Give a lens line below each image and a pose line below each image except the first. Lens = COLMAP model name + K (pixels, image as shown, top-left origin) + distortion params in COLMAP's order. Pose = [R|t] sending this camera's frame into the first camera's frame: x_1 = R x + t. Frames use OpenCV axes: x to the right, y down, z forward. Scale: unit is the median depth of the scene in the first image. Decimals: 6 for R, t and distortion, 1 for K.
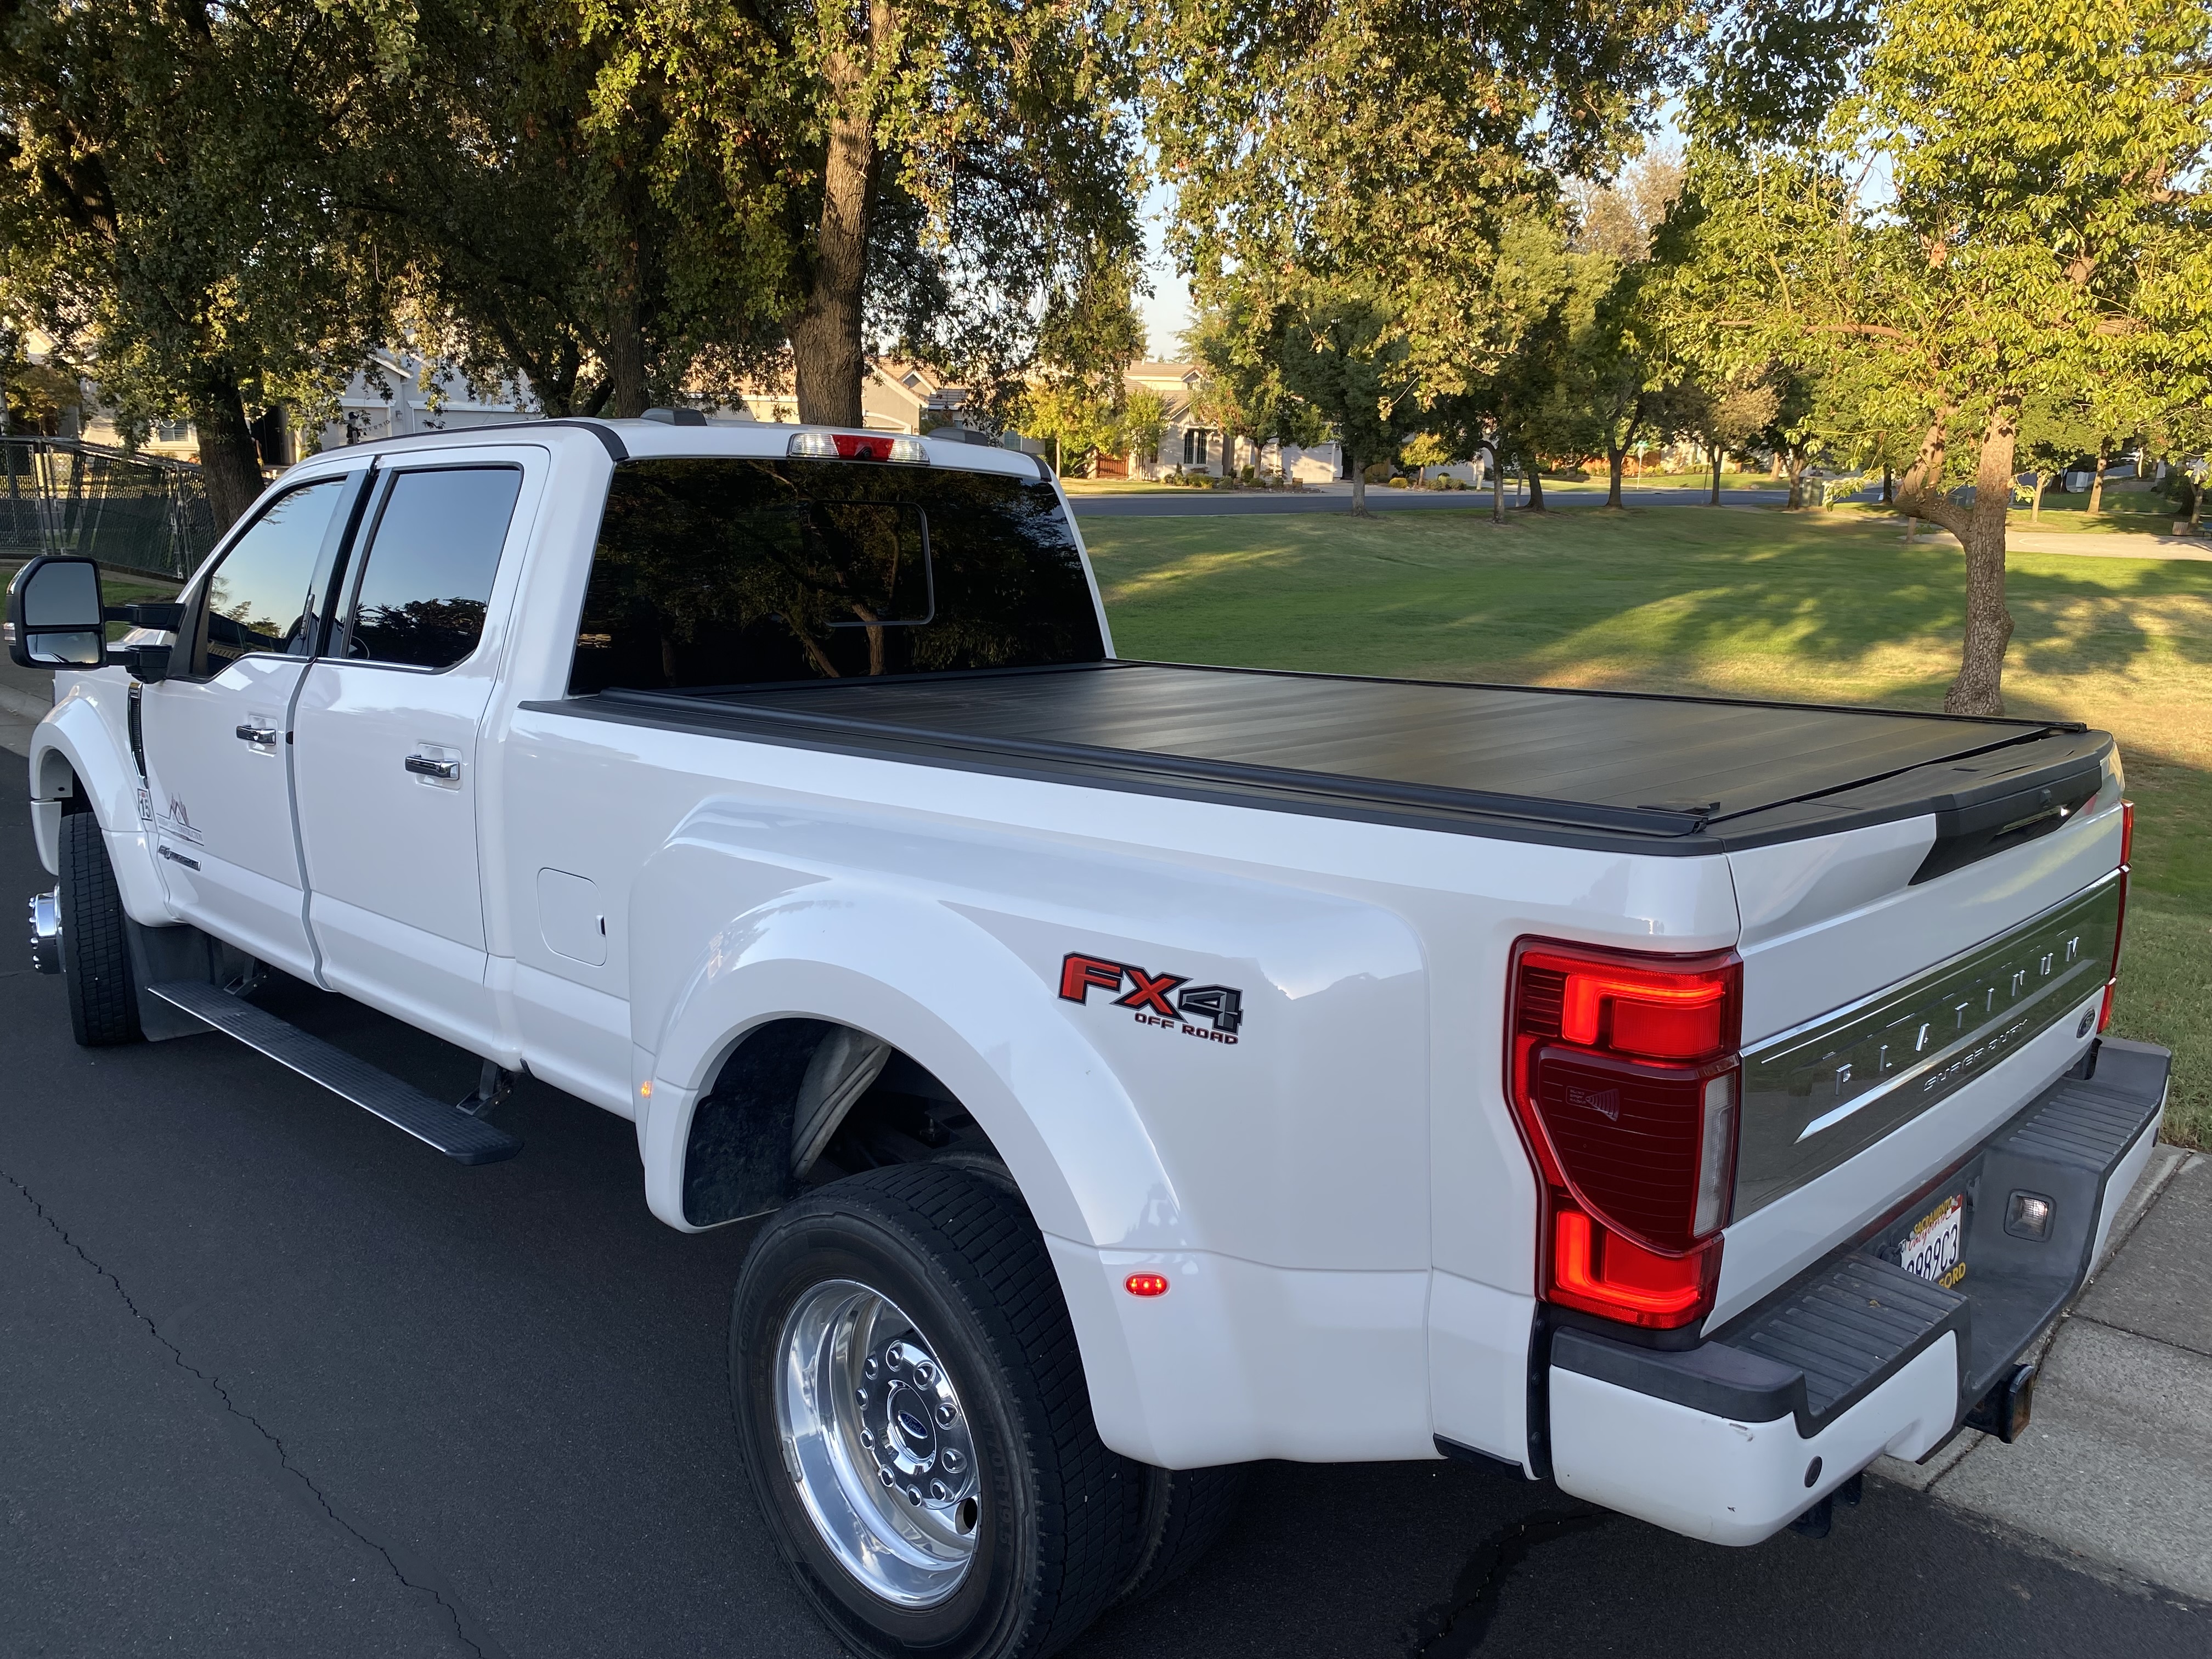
lens RADIAL K [[1699.1, 0, 1090.0], [0, 1699.1, 827.5], [0, 0, 1]] dist [0.005619, -0.001247]
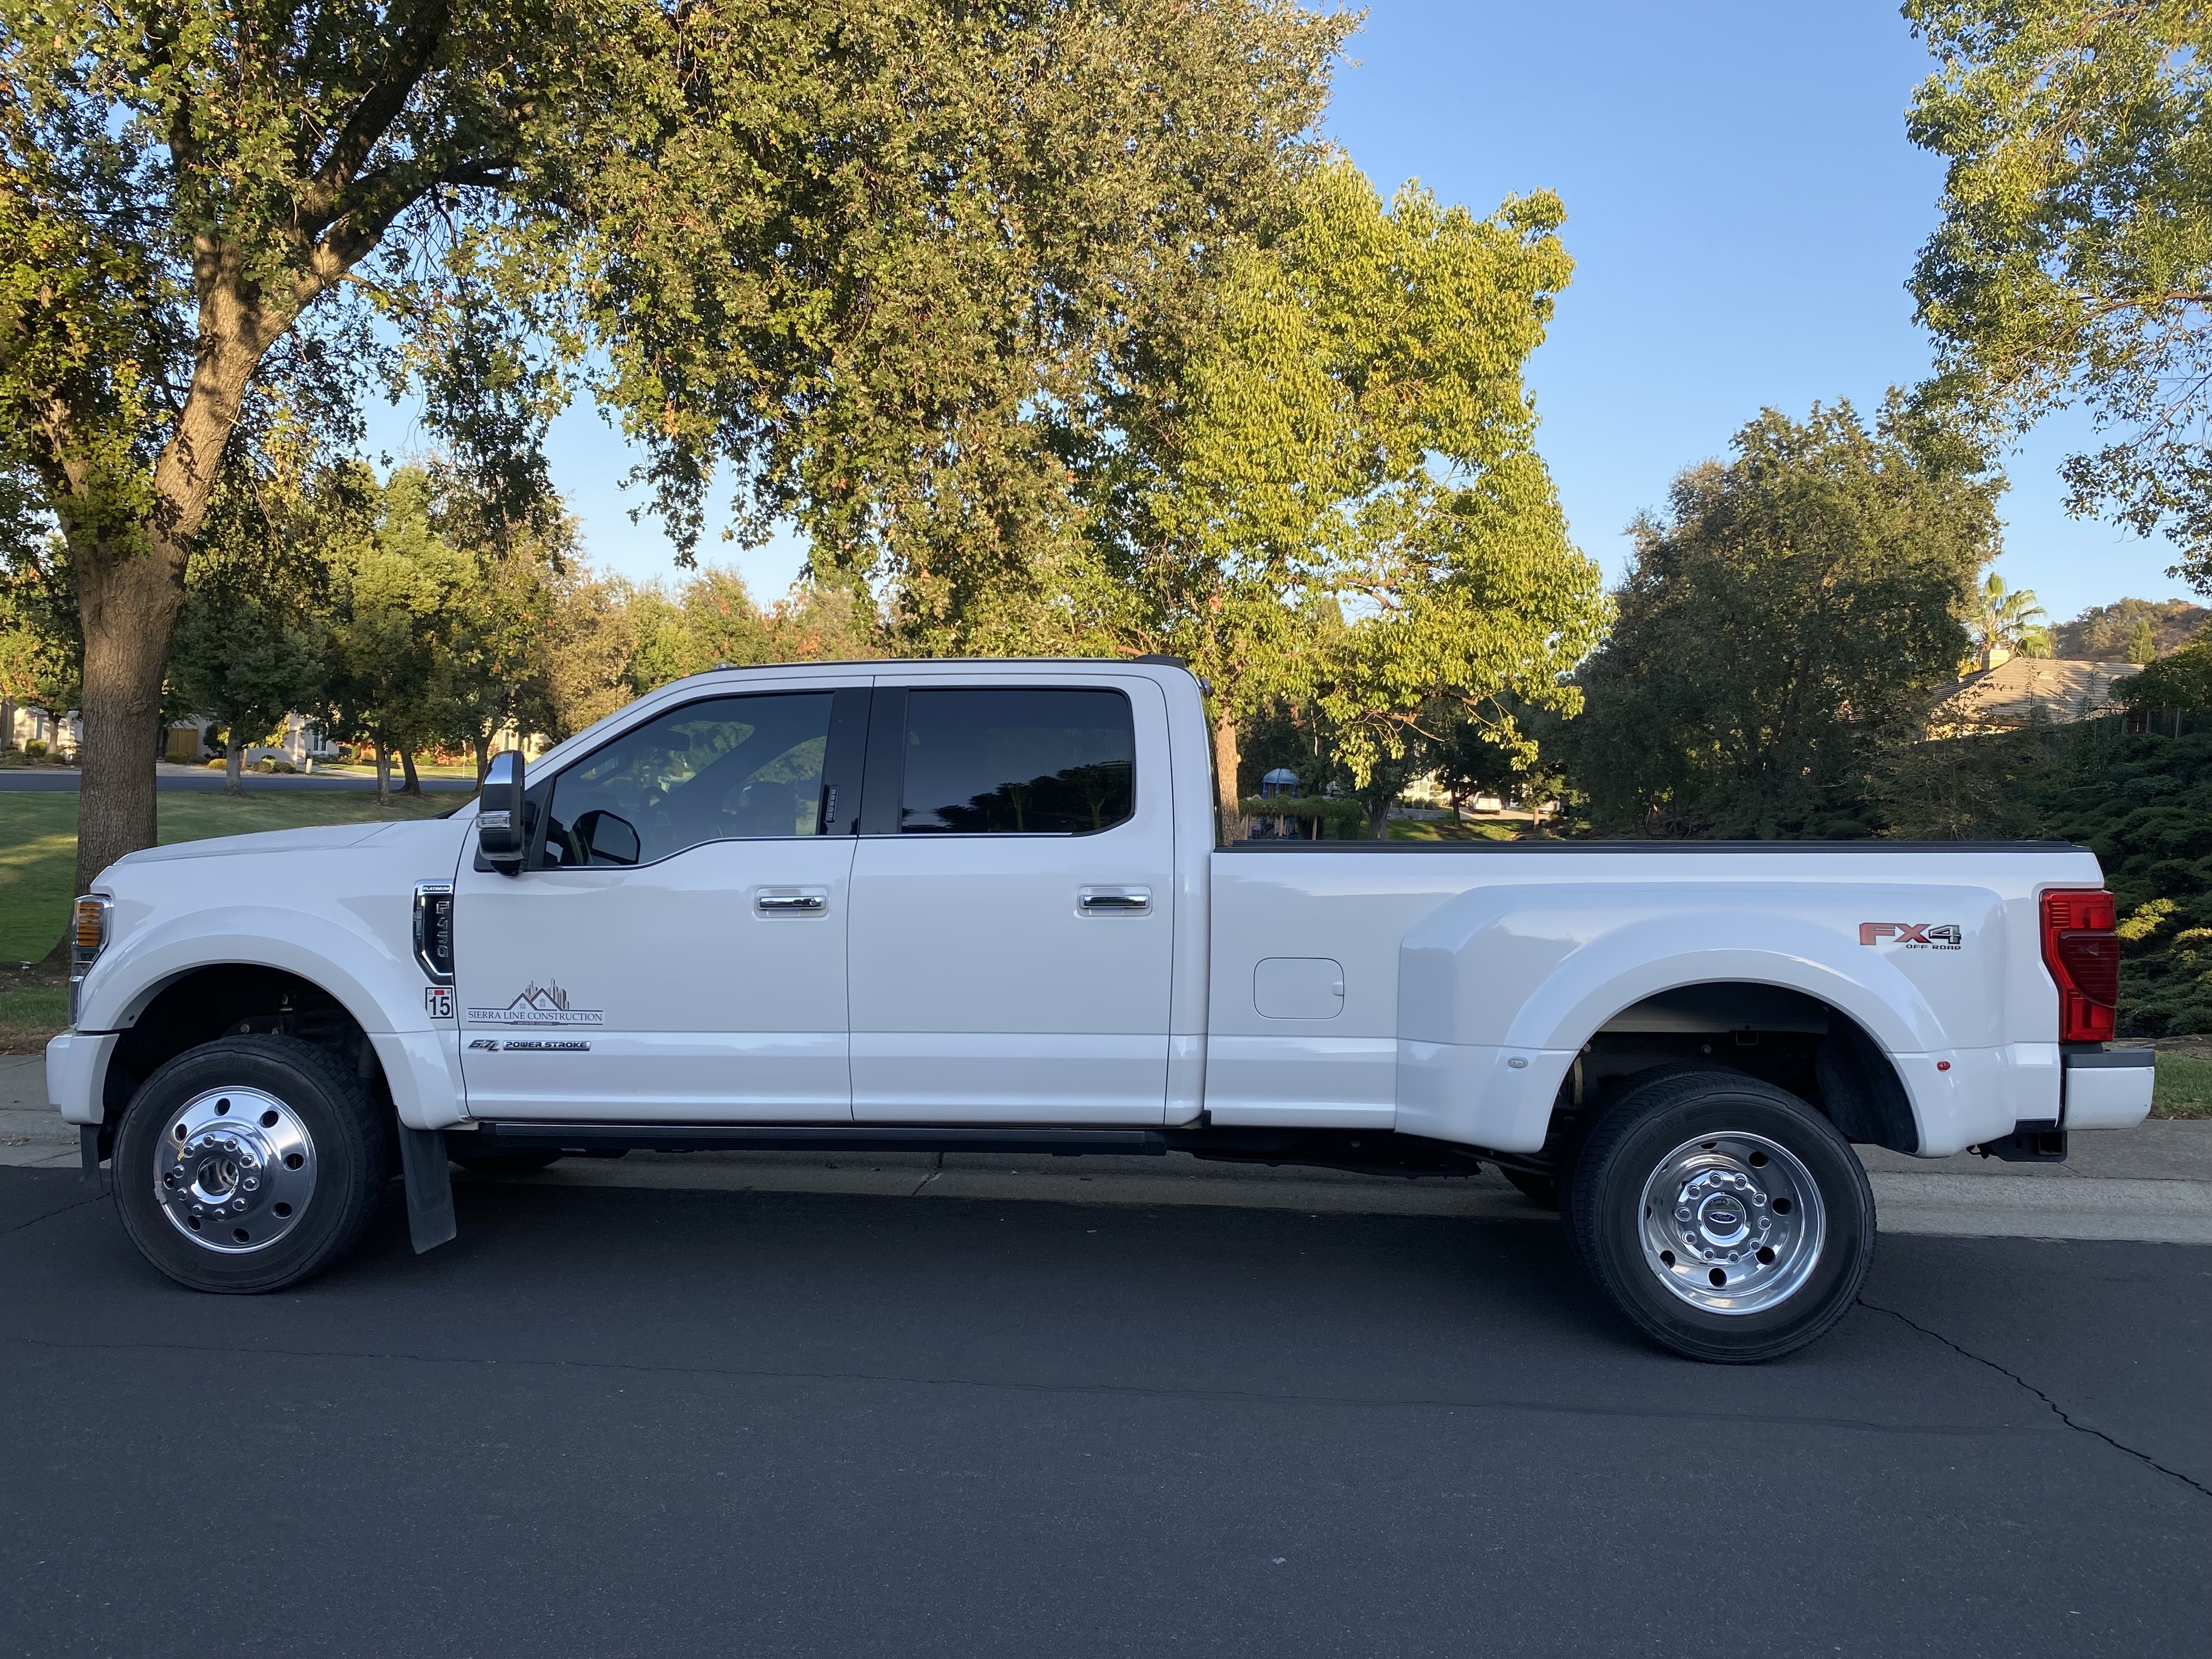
lens RADIAL K [[1690.3, 0, 1111.3], [0, 1690.3, 822.0], [0, 0, 1]] dist [0.000408, -0.003354]
pose [[0.765171, 0.001282, 0.643825, -0.325291], [0.108821, 0.985353, -0.131294, 0.019711], [-0.634563, 0.170524, 0.753824, 0.000140]]
